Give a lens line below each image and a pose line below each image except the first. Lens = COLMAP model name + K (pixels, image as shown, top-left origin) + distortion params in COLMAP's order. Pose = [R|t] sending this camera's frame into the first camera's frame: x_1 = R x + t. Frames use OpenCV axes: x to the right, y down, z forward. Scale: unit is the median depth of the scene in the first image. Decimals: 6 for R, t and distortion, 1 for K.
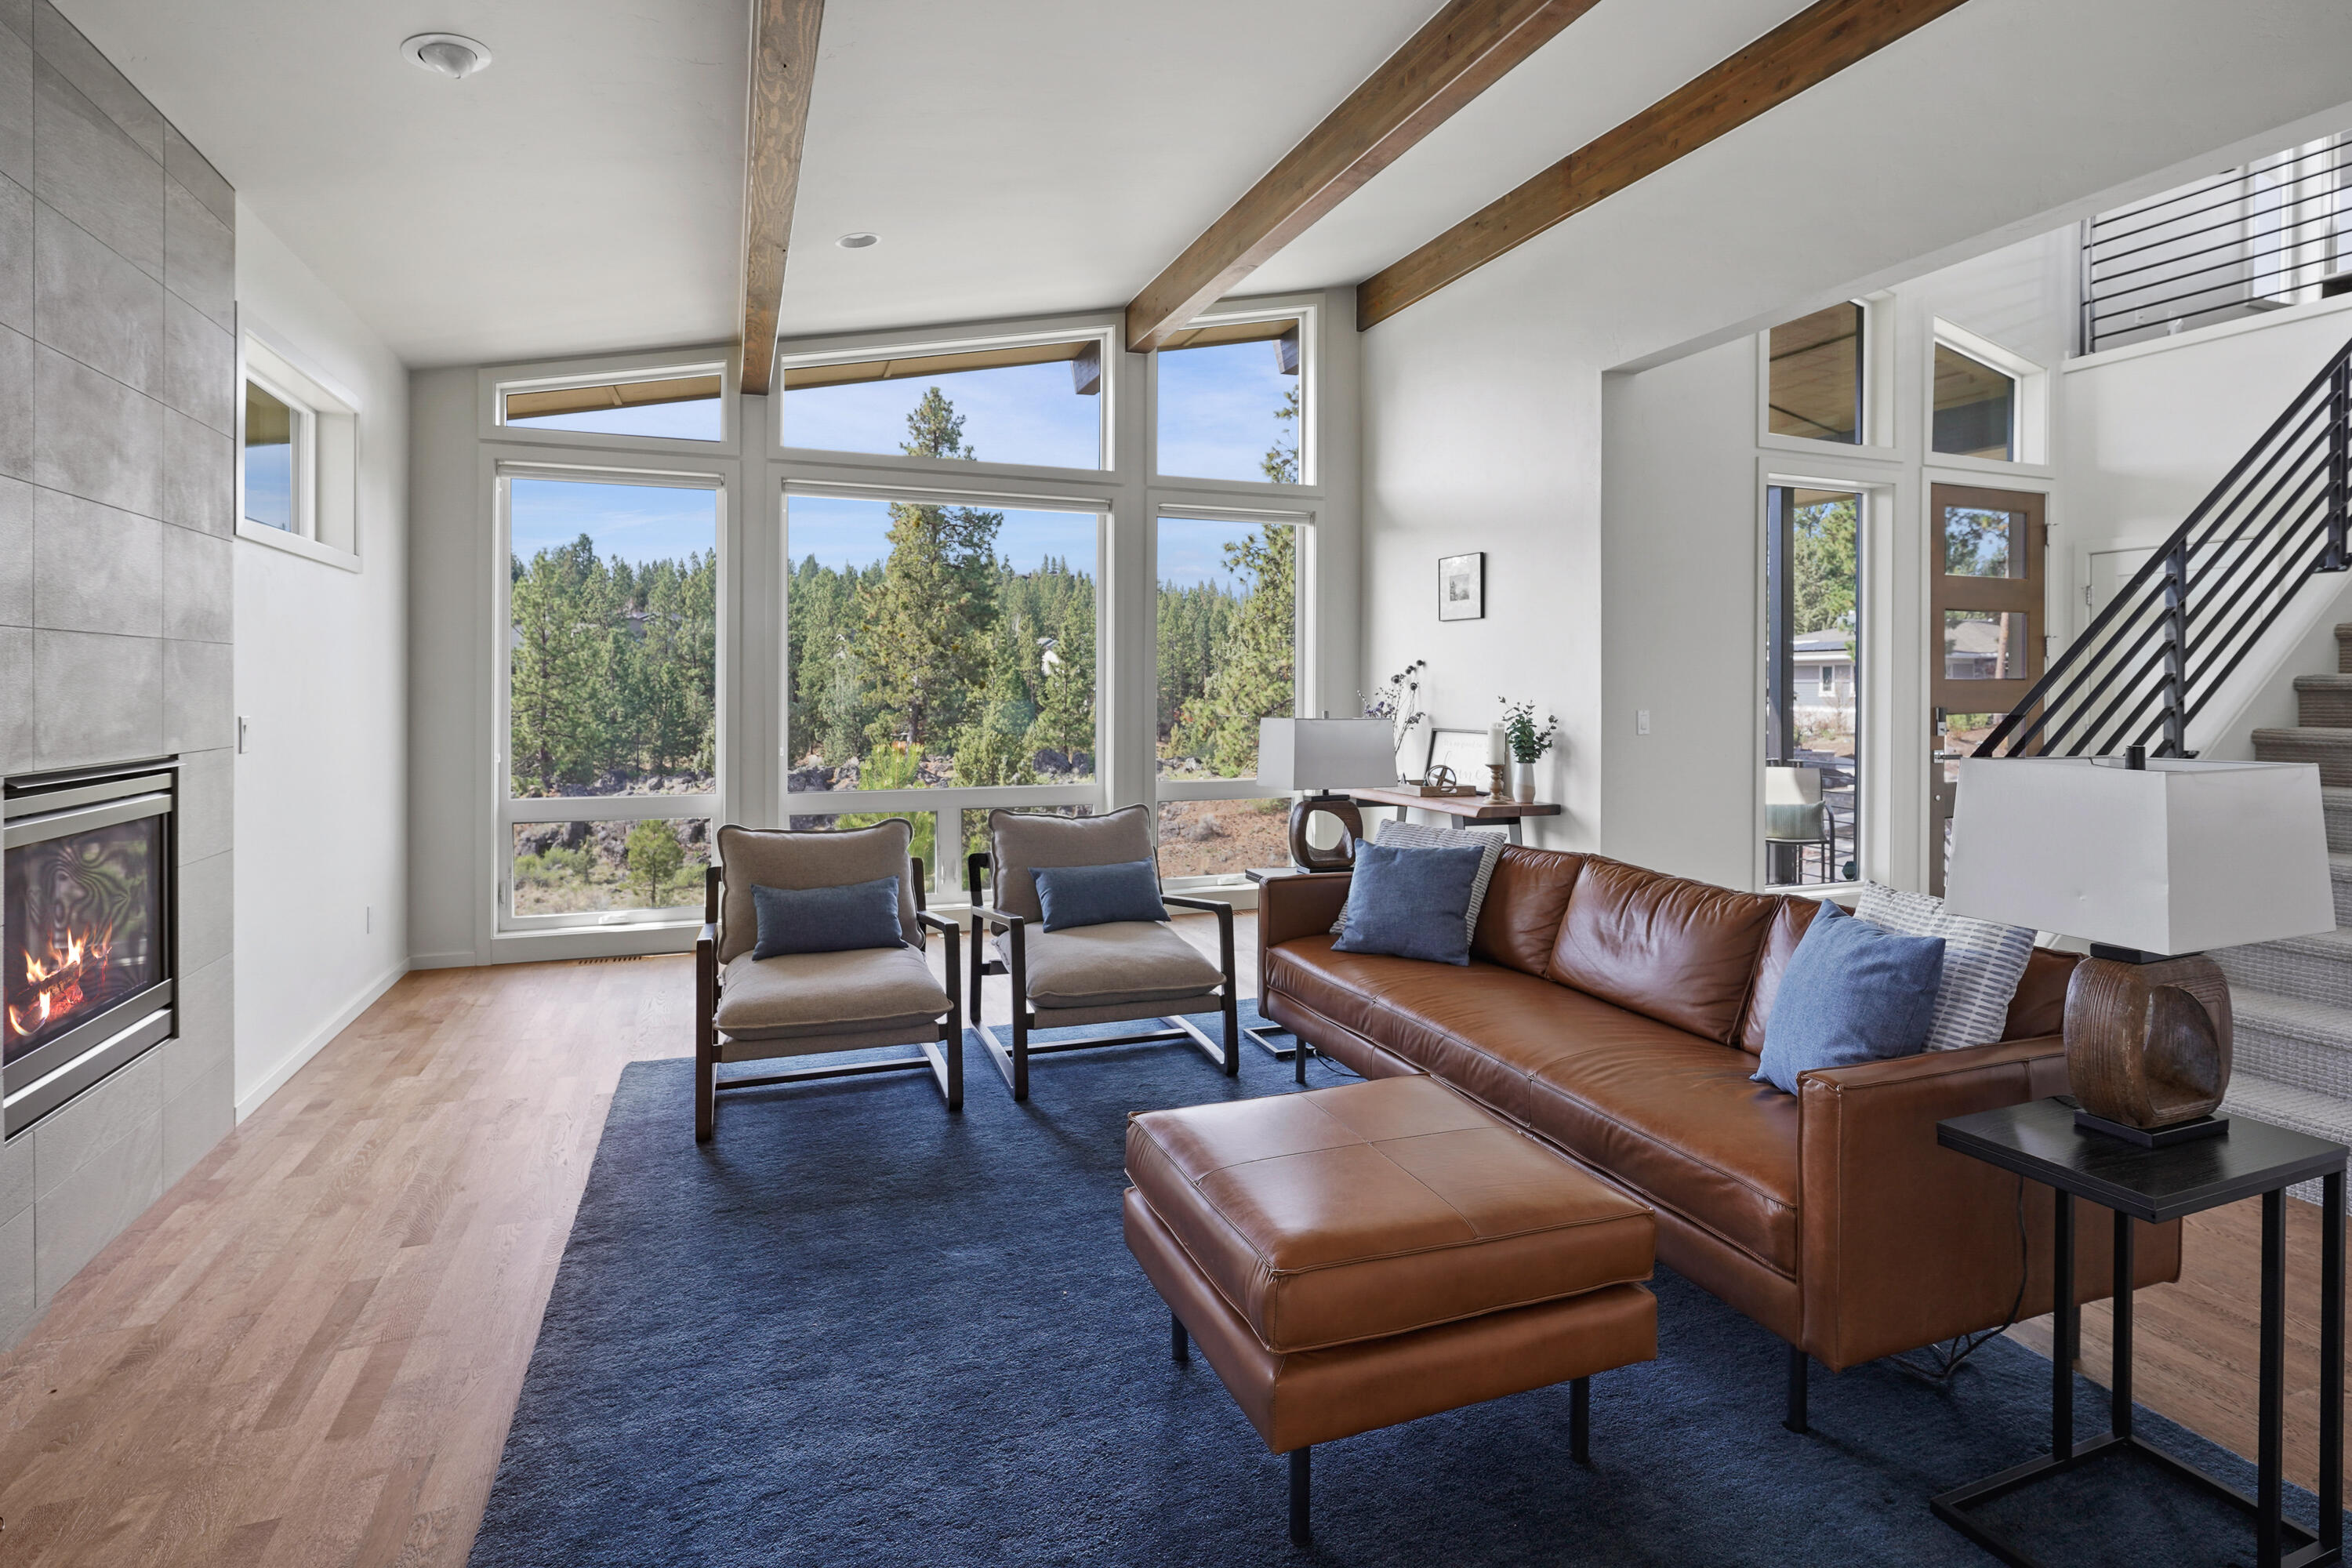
lens RADIAL K [[1178.4, 0, 1192.2], [0, 1178.4, 704.4], [0, 0, 1]] dist [-0.015638, 0.000117]
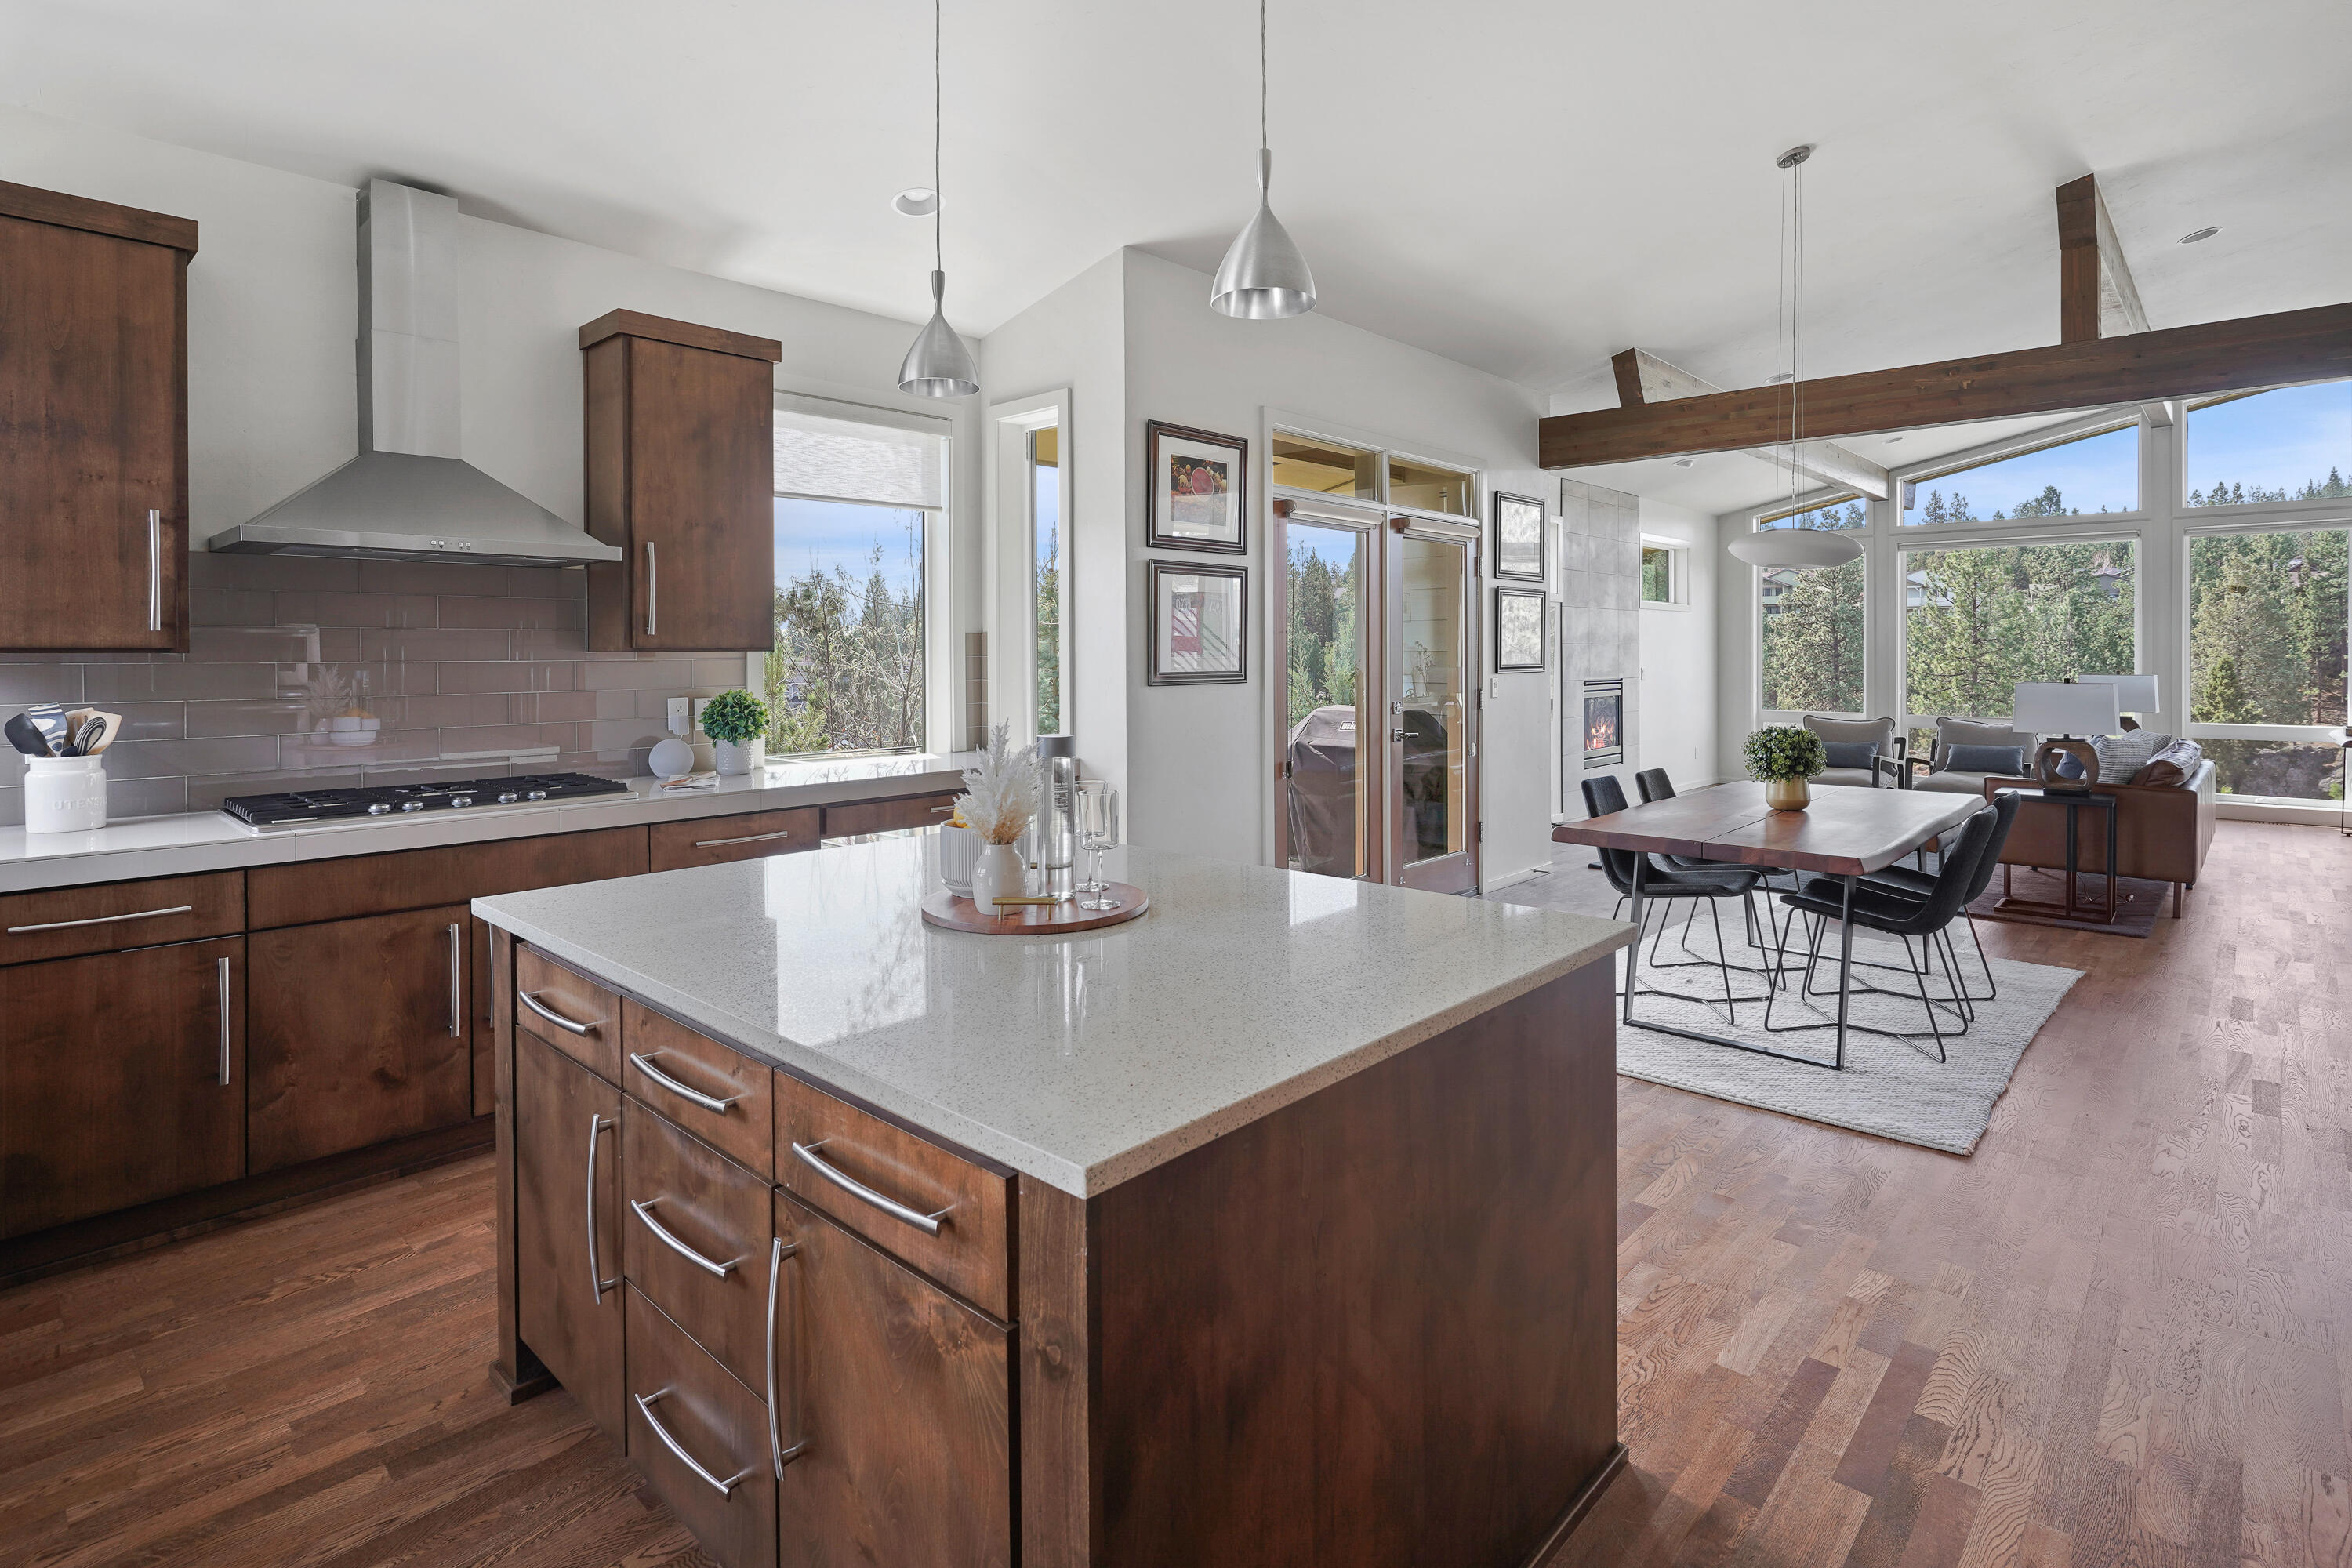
lens RADIAL K [[1186.5, 0, 1184.3], [0, 1186.5, 654.1], [0, 0, 1]] dist [-0.015506, 0.010718]
pose [[0.437201, -0.001601, -0.899362, 0.110549], [-0.010148, 0.999926, -0.006713, 0.000631], [0.899307, 0.012061, 0.437152, -0.109263]]
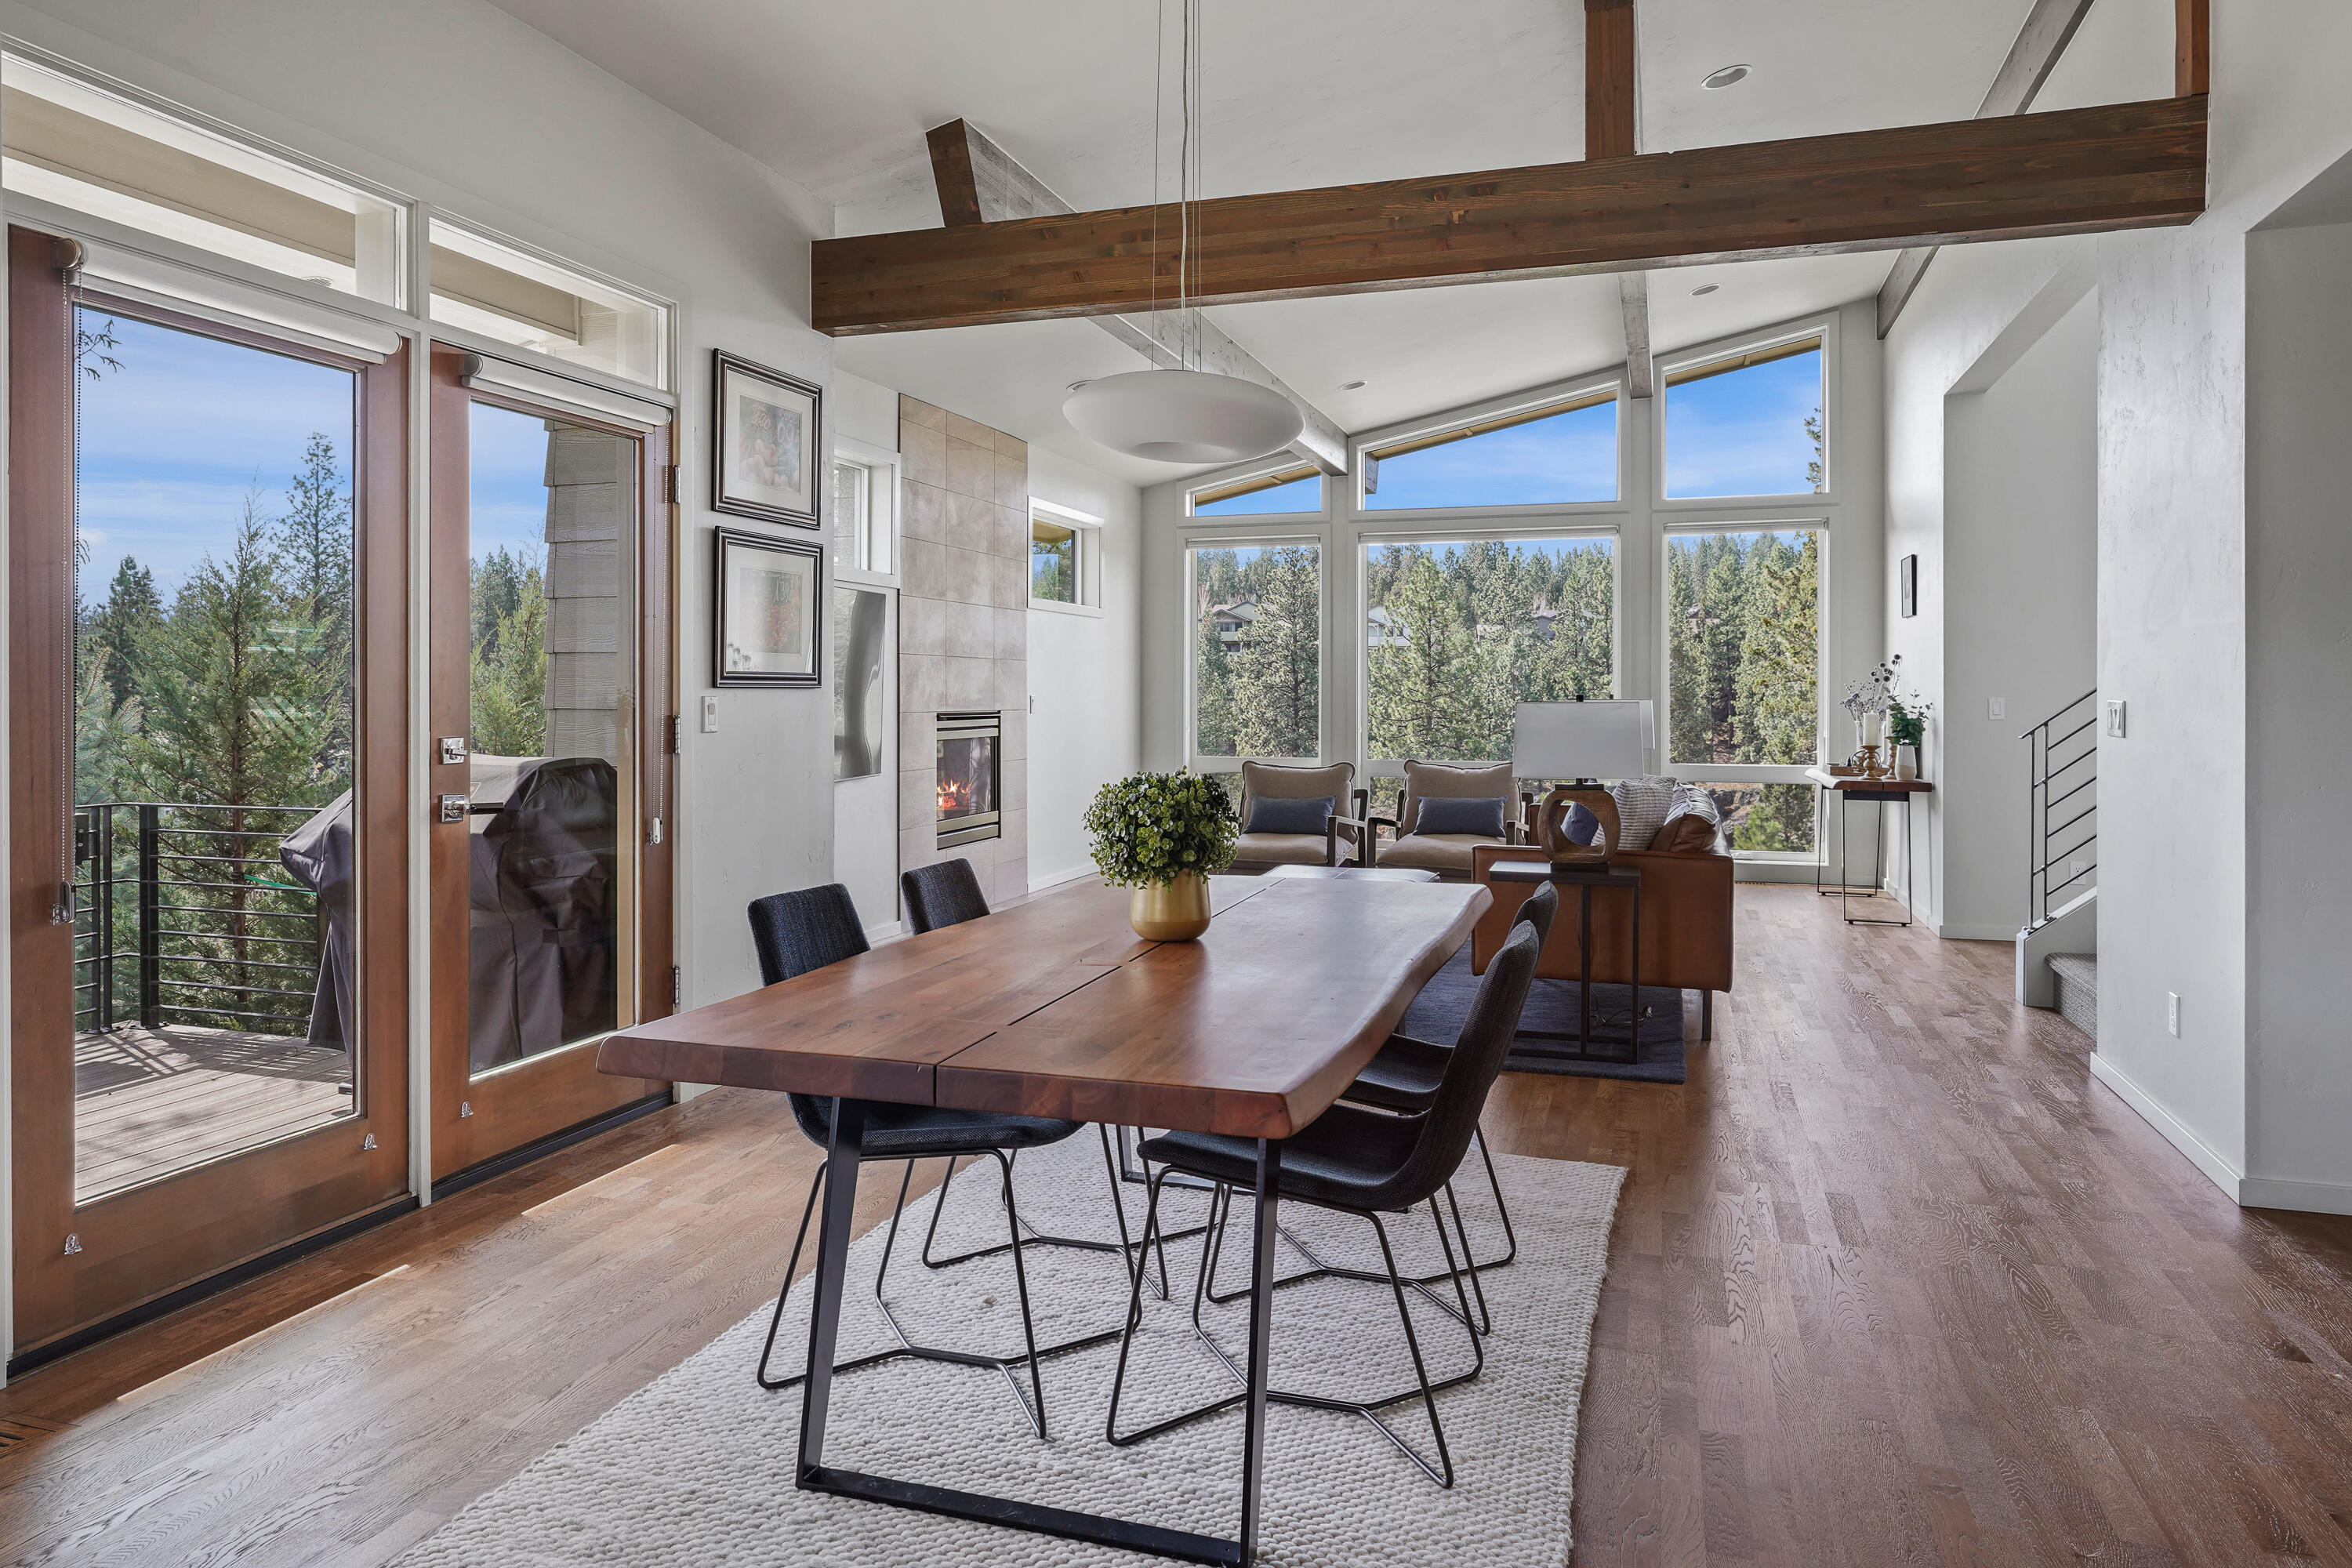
lens RADIAL K [[1487.2, 0, 1178.5], [0, 1487.2, 710.4], [0, 0, 1]] dist [-0.000334, 0.000188]
pose [[0.768622, 0.004389, -0.639689, 0.081925], [-0.008059, 0.999964, -0.002822, 0.003250], [0.639653, 0.007324, 0.768629, -0.065499]]
